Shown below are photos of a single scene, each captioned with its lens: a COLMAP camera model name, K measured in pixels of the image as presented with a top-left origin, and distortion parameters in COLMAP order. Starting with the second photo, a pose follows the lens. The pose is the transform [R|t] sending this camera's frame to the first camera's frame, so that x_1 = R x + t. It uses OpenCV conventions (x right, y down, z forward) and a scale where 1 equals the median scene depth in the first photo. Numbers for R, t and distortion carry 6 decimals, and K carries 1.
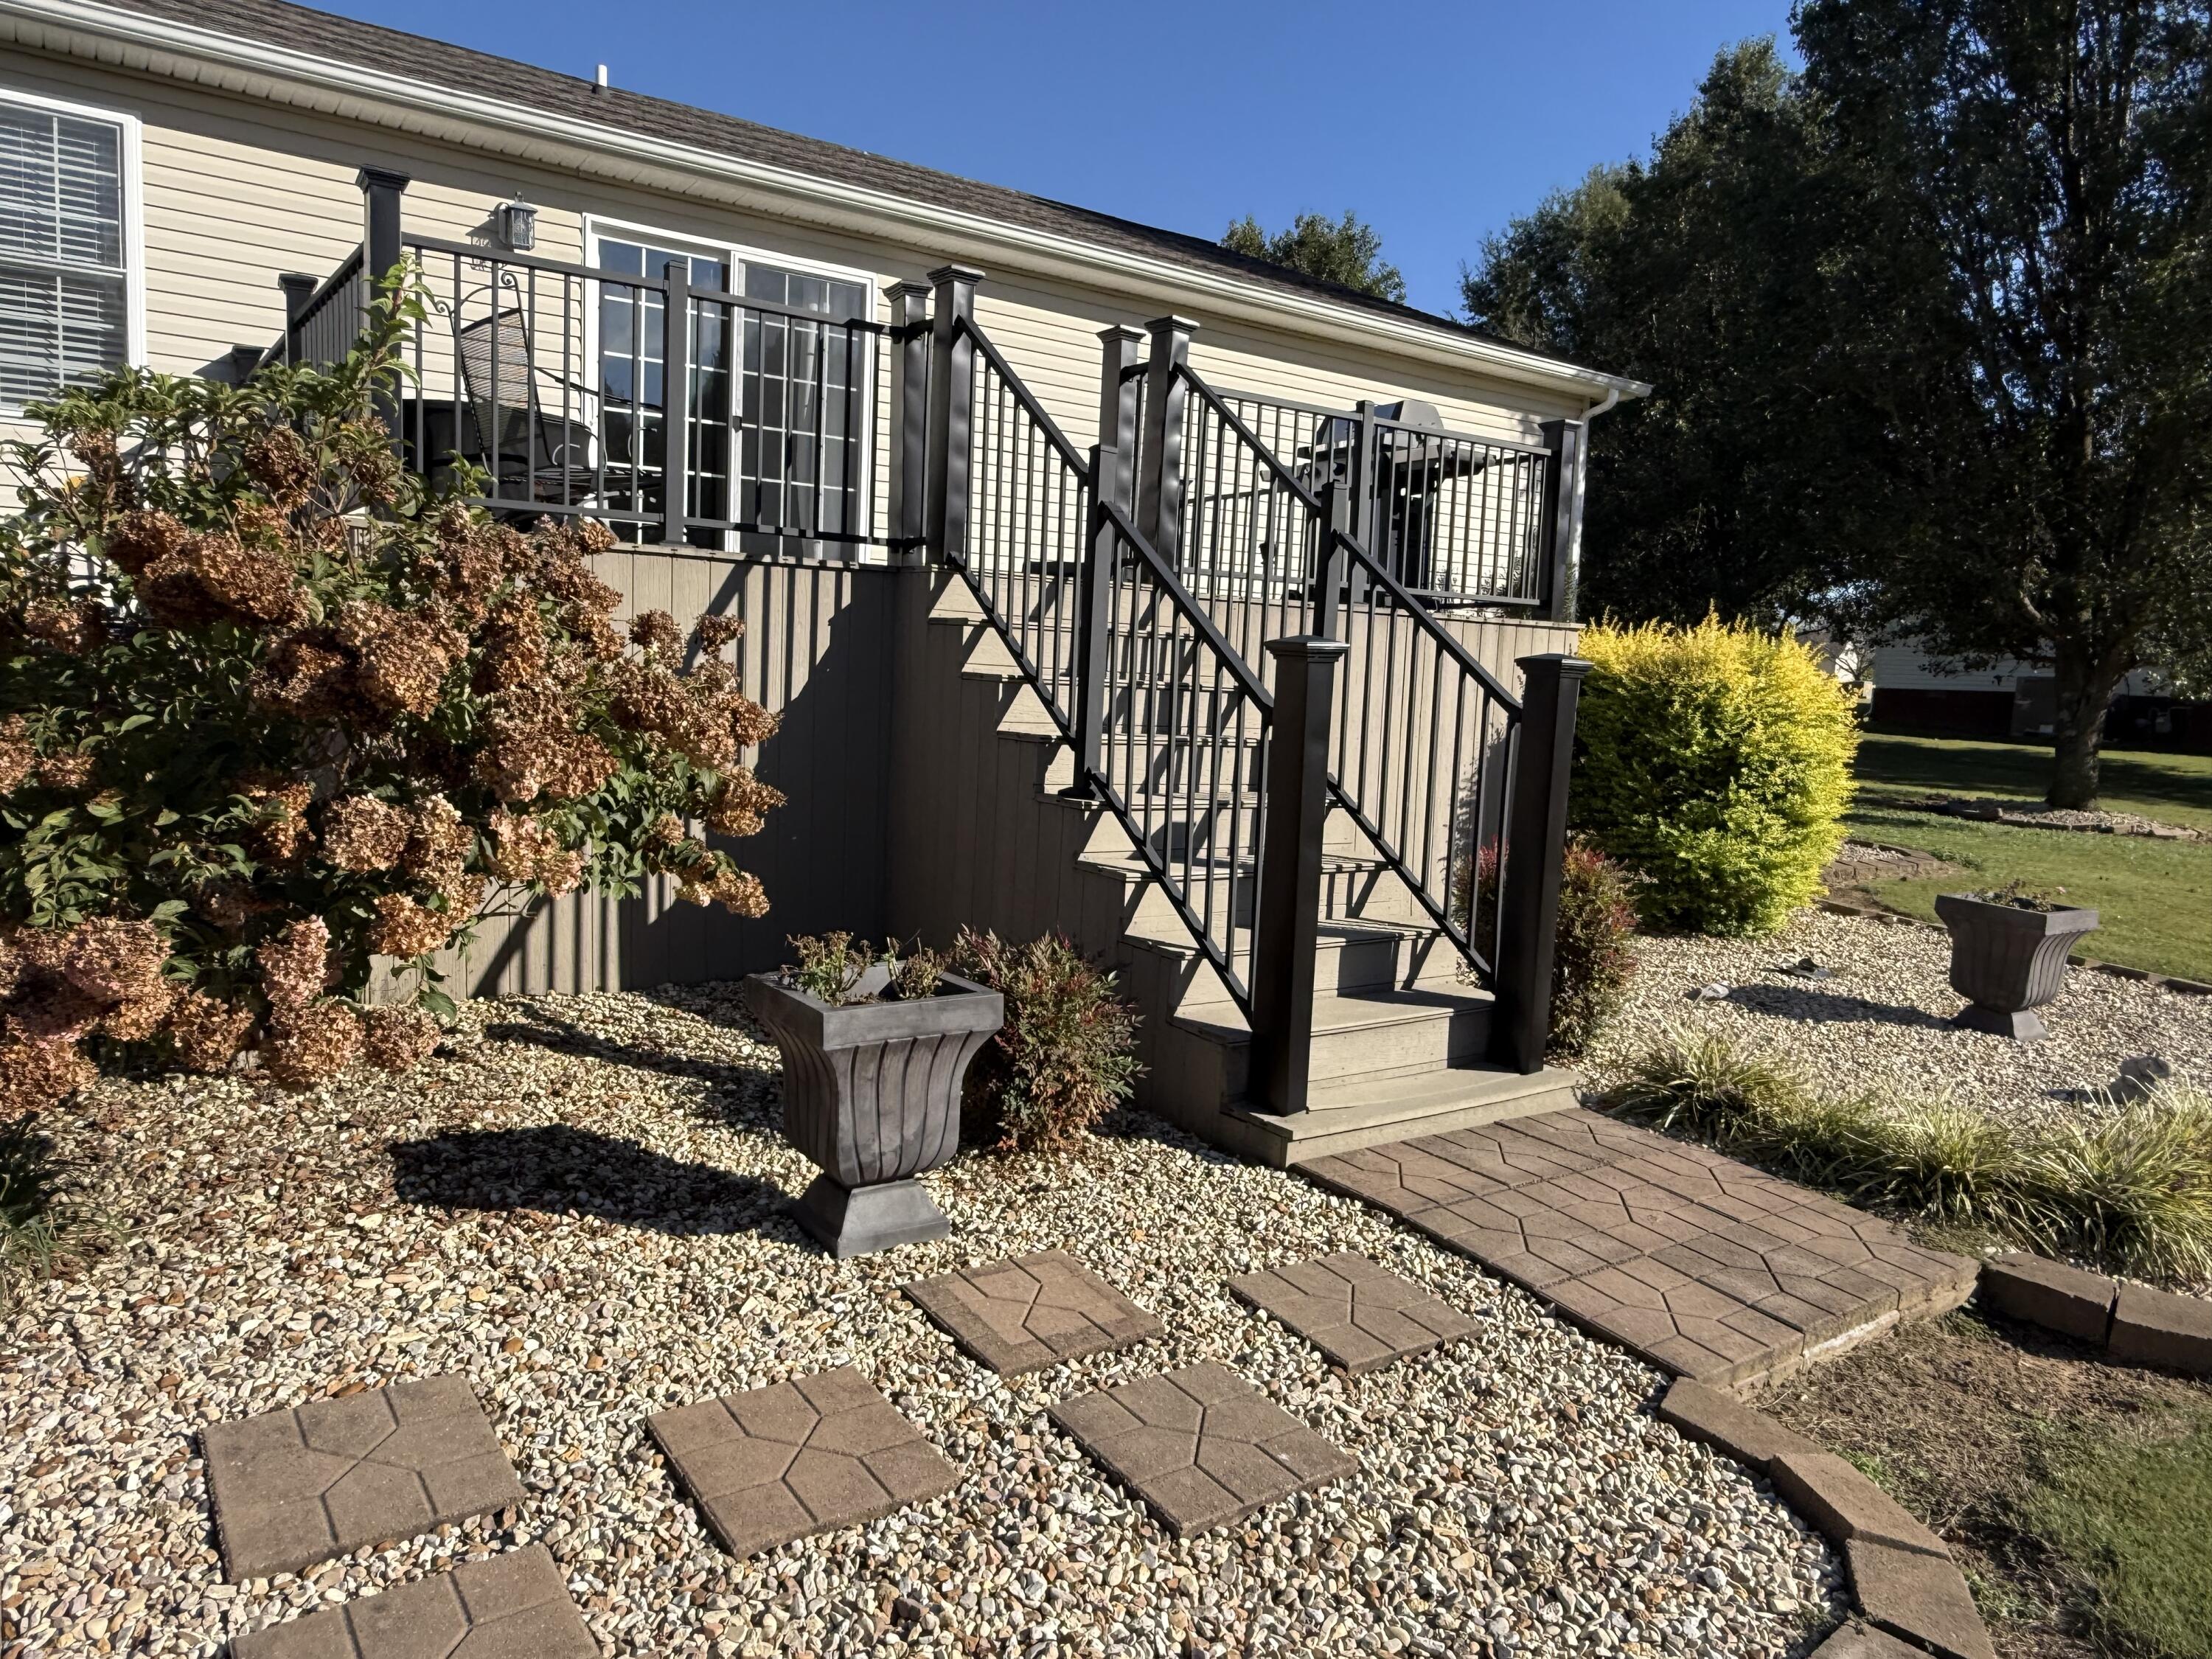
lens RADIAL K [[1503.0, 0, 1104.1], [0, 1503.0, 809.6], [0, 0, 1]] dist [0.002530, 0.001048]
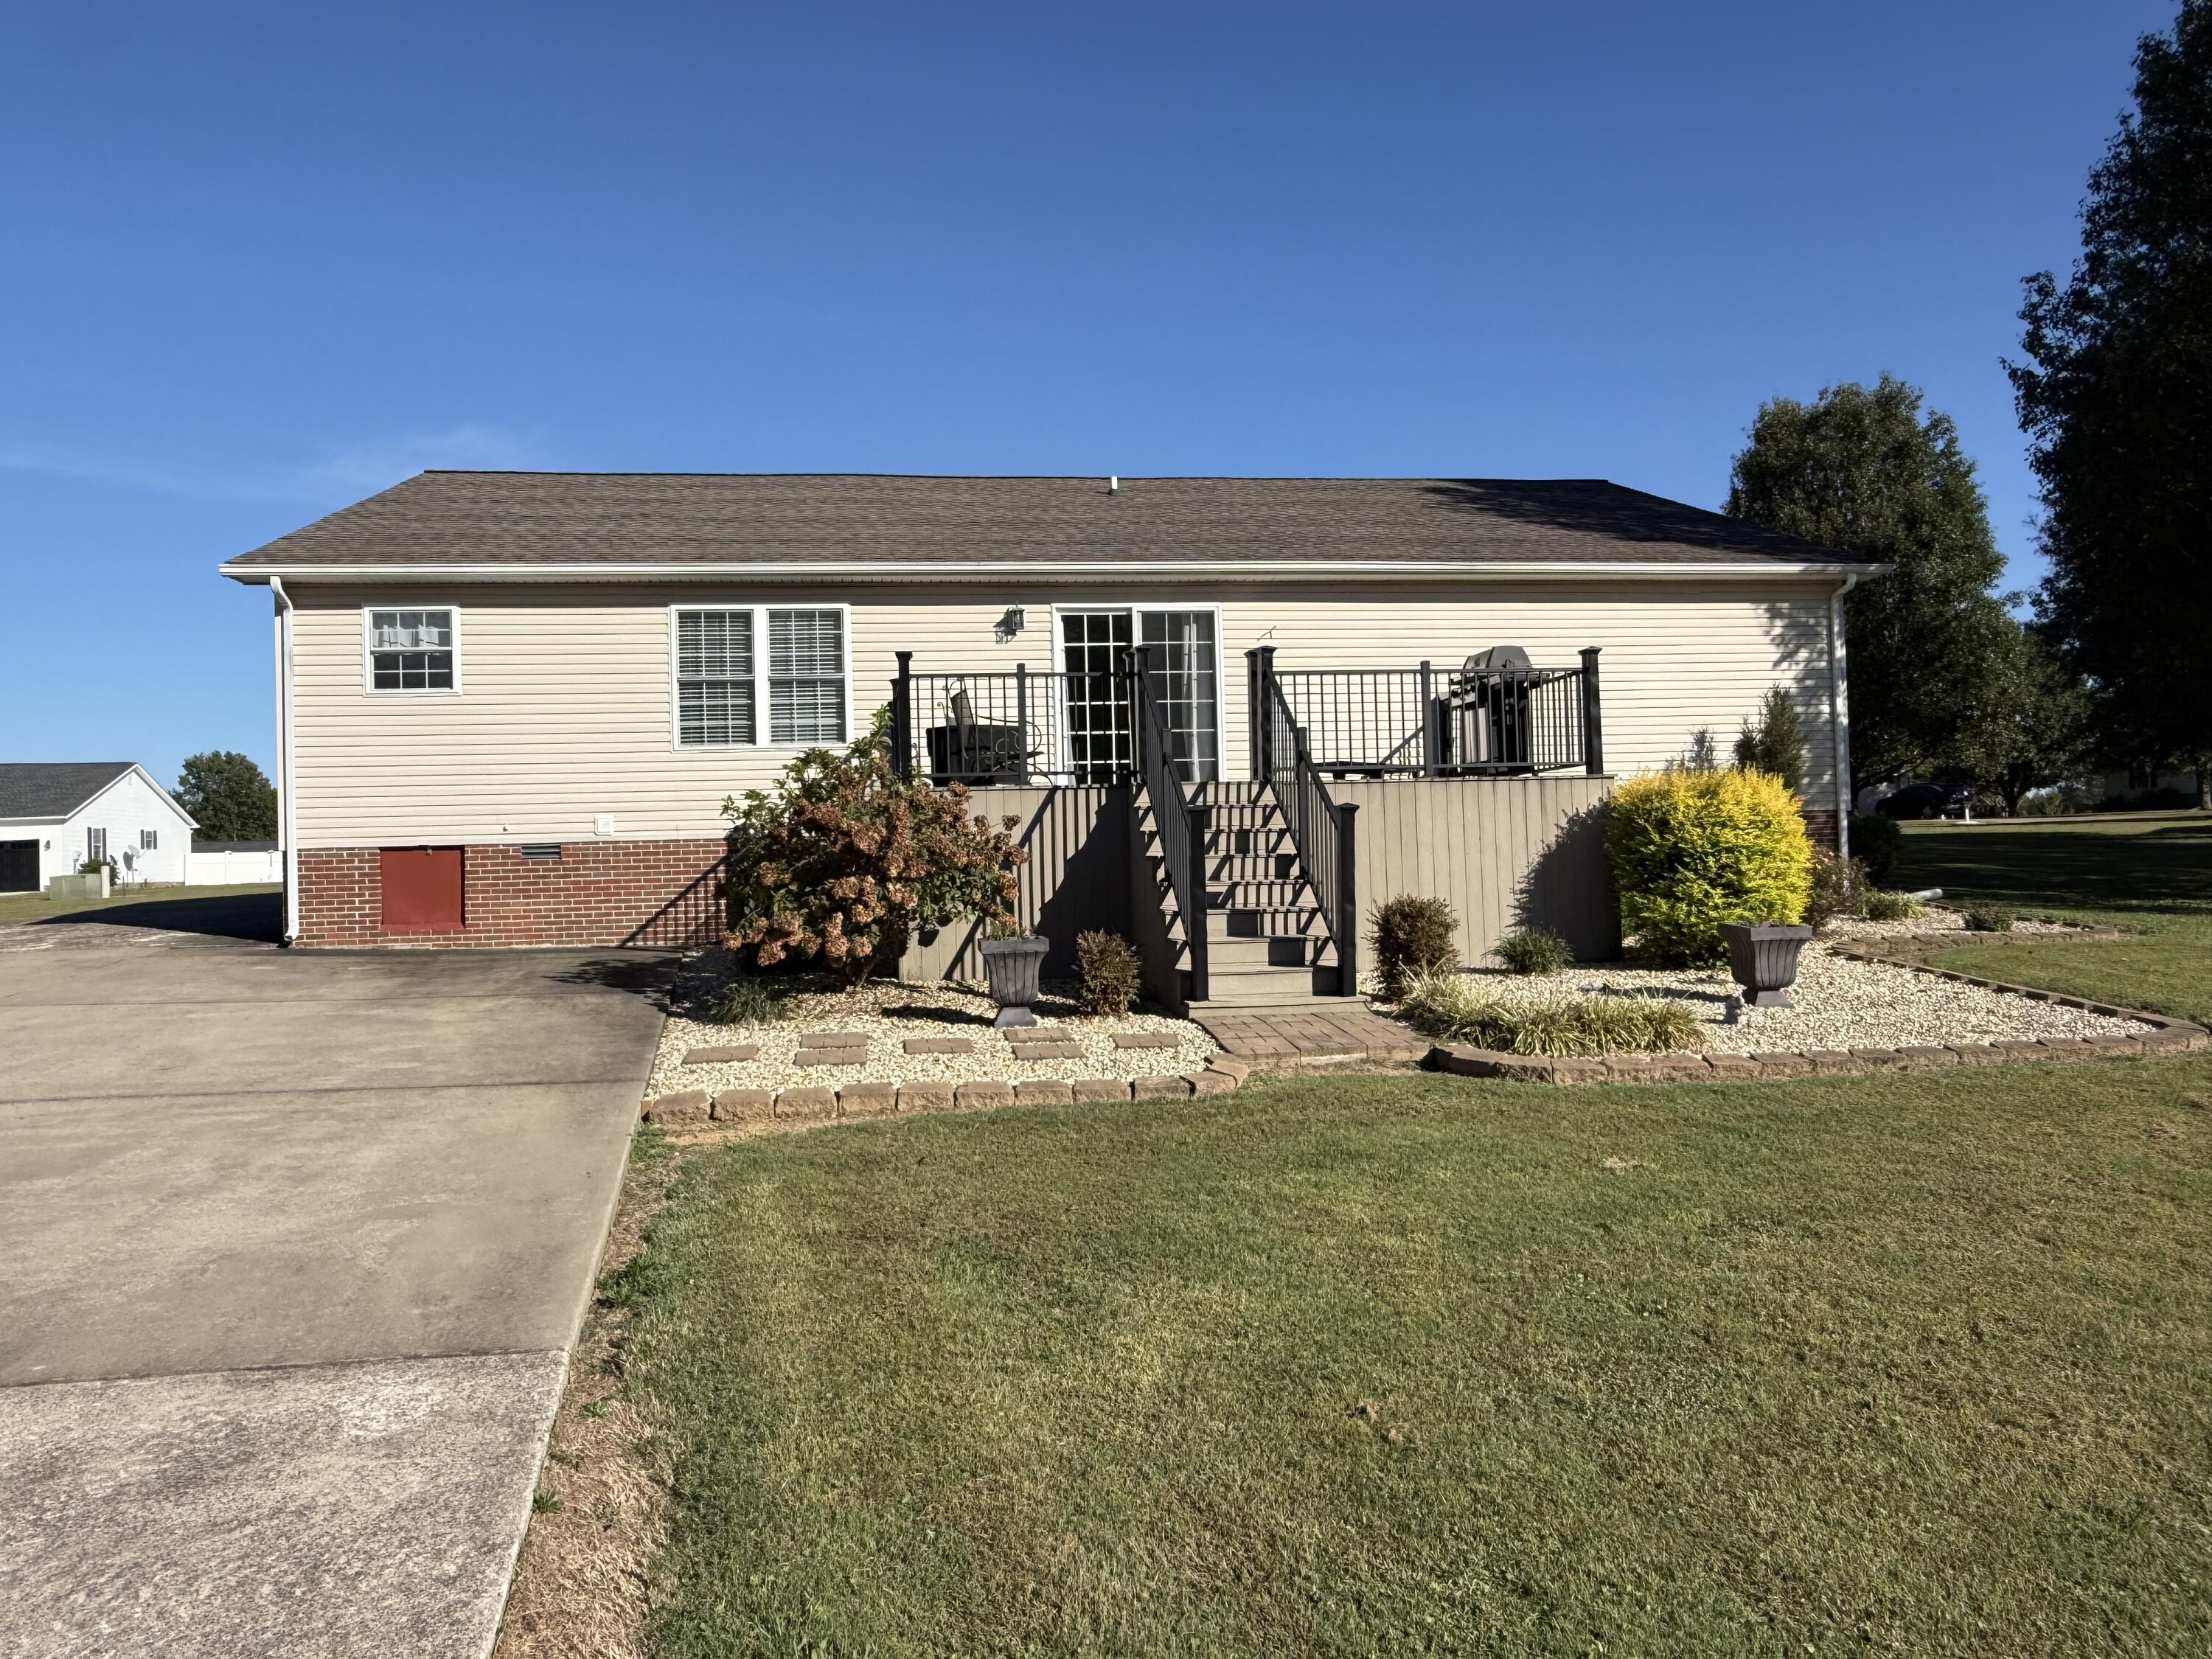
lens RADIAL K [[1503.0, 0, 1104.9], [0, 1503.0, 833.8], [0, 0, 1]] dist [0.002530, 0.001048]
pose [[0.891463, -0.069972, -0.447657, 0.800250], [0.023128, 0.993743, -0.109271, 0.142711], [0.452502, 0.087058, 0.887504, -0.914997]]
